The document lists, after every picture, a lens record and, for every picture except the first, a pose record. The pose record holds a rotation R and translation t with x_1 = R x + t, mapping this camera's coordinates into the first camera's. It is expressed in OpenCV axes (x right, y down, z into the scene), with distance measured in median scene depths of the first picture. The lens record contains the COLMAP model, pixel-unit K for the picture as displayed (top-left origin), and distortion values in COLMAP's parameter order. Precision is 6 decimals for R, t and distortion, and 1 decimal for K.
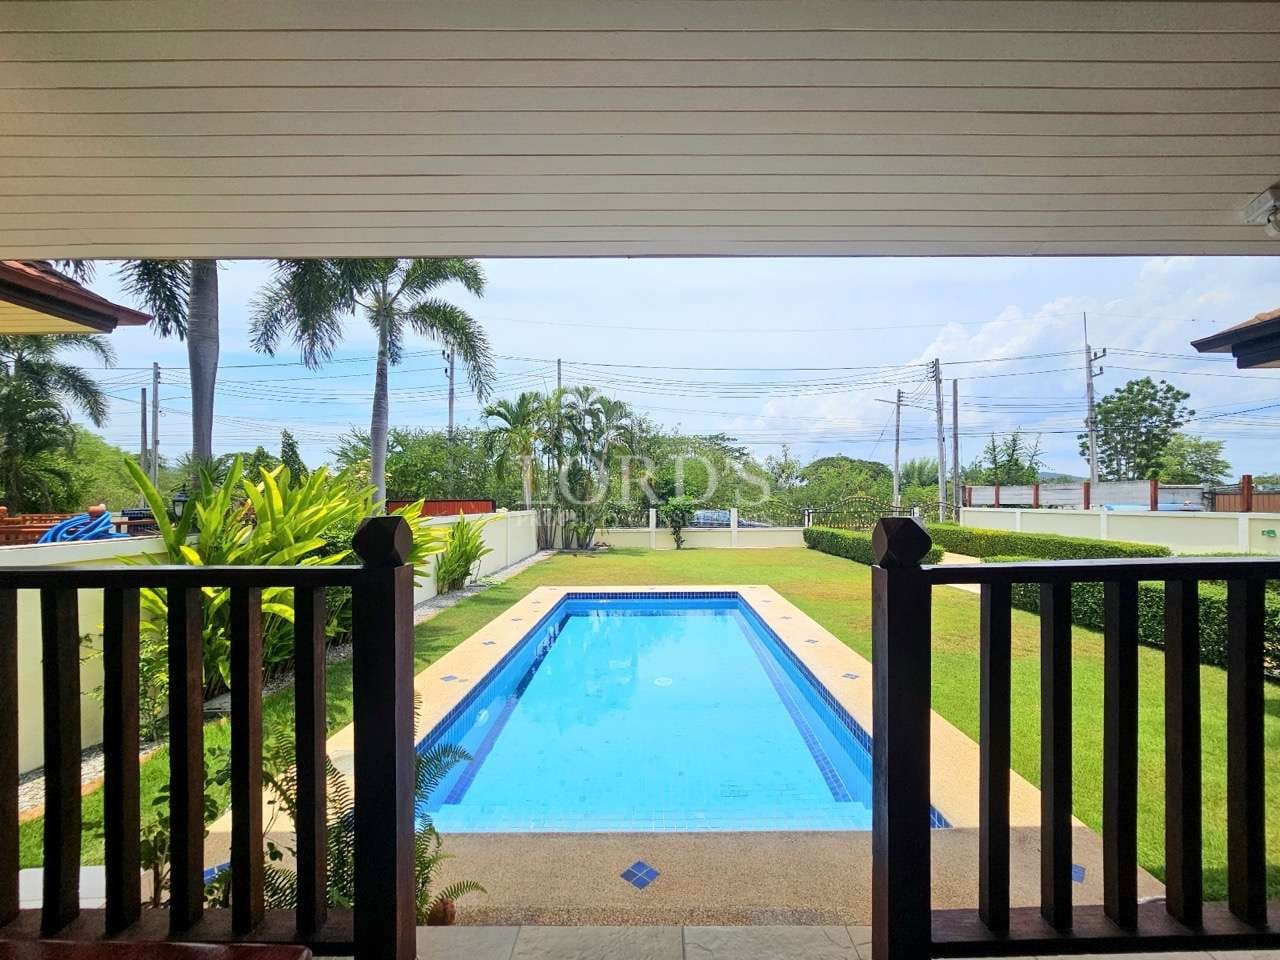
lens RADIAL K [[536.9, 0, 649.8], [0, 536.9, 498.7], [0, 0, 1]] dist [-0.000250, 0.000499]
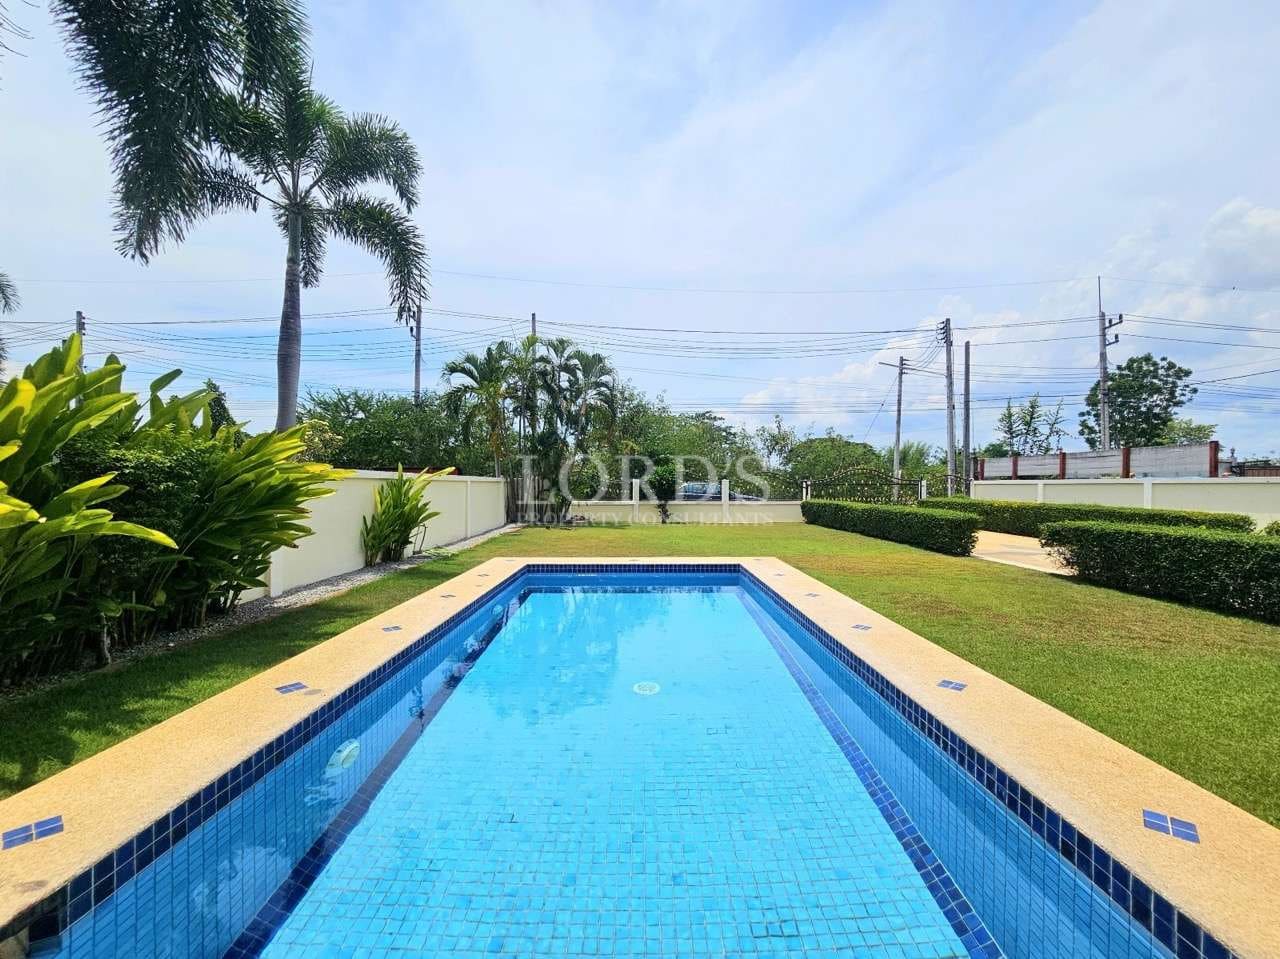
lens RADIAL K [[536.9, 0, 643.8], [0, 536.9, 493.3], [0, 0, 1]] dist [-0.000250, 0.000499]
pose [[0.999789, 0.007770, 0.019006, 0.001905], [-0.008159, 0.999756, 0.020515, 0.024517], [-0.018842, -0.020666, 0.999609, 0.095427]]
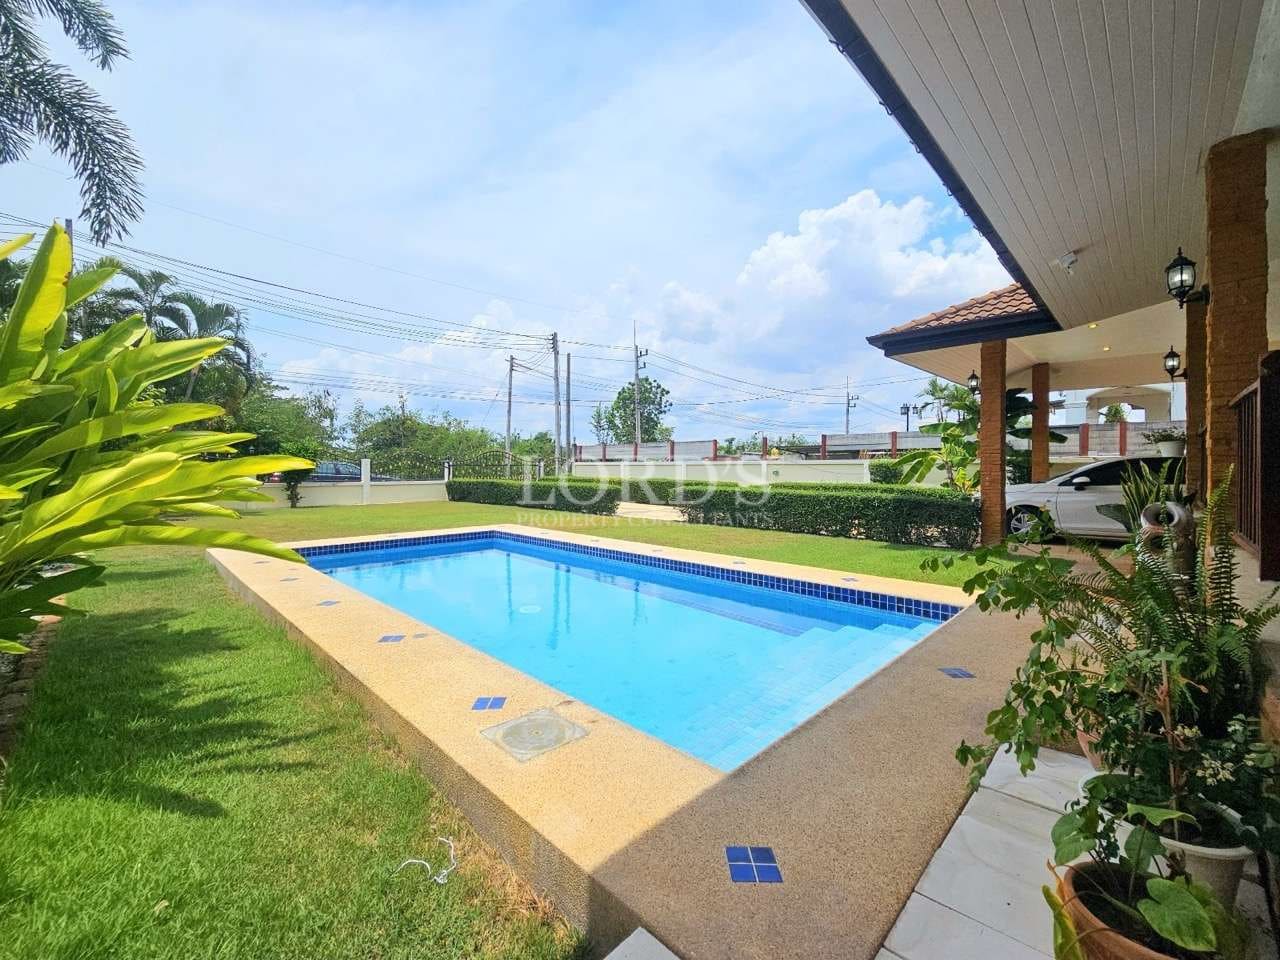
lens RADIAL K [[536.9, 0, 647.1], [0, 536.9, 458.8], [0, 0, 1]] dist [-0.000250, 0.000499]
pose [[0.693267, 0.021252, 0.720367, -0.156752], [-0.010675, 0.999758, -0.019221, 0.030008], [-0.720602, 0.005635, 0.693326, 0.075605]]
